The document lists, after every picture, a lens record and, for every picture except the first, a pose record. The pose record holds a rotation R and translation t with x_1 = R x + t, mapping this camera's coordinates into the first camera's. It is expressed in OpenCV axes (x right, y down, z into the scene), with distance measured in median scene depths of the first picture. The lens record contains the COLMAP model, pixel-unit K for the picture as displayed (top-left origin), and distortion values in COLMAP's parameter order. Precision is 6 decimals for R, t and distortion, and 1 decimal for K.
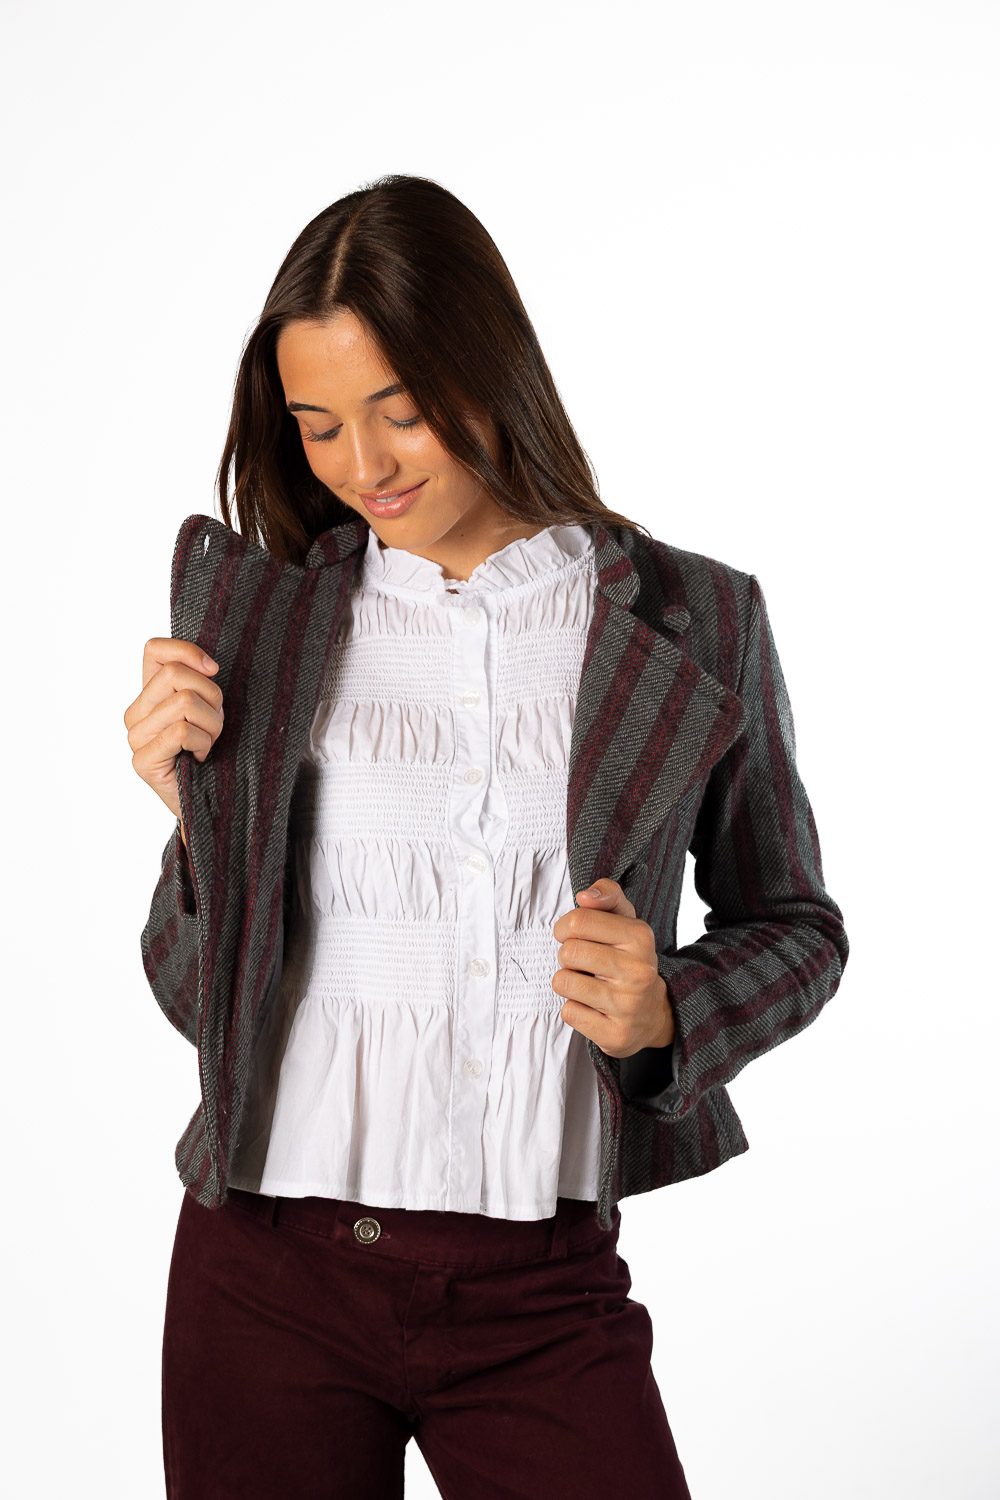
lens RADIAL K [[2558.8, 0, 500.0], [0, 2558.8, 750.0], [0, 0, 1]] dist [-0.002802, -0.050926]
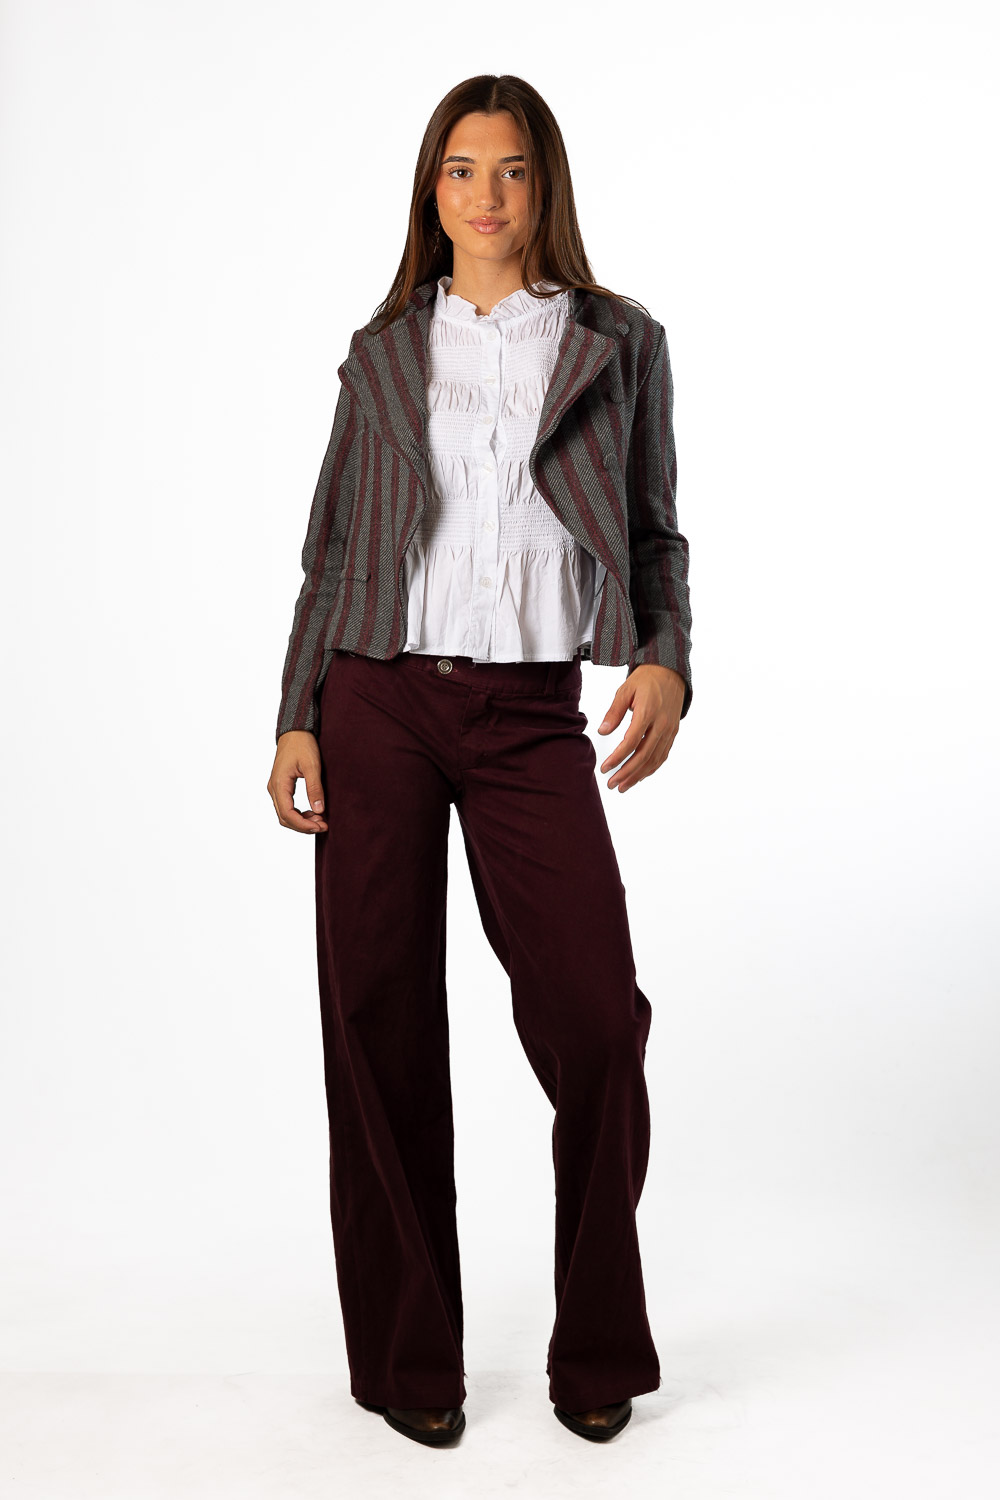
lens RADIAL K [[2735.3, 0, 500.0], [0, 2735.3, 750.0], [0, 0, 1]] dist [0.010155, 0.016695]
pose [[0.998644, 0.019922, 0.048102, -0.091090], [-0.030384, 0.973254, 0.227715, -0.203609], [-0.042278, -0.228867, 0.972539, -0.930212]]
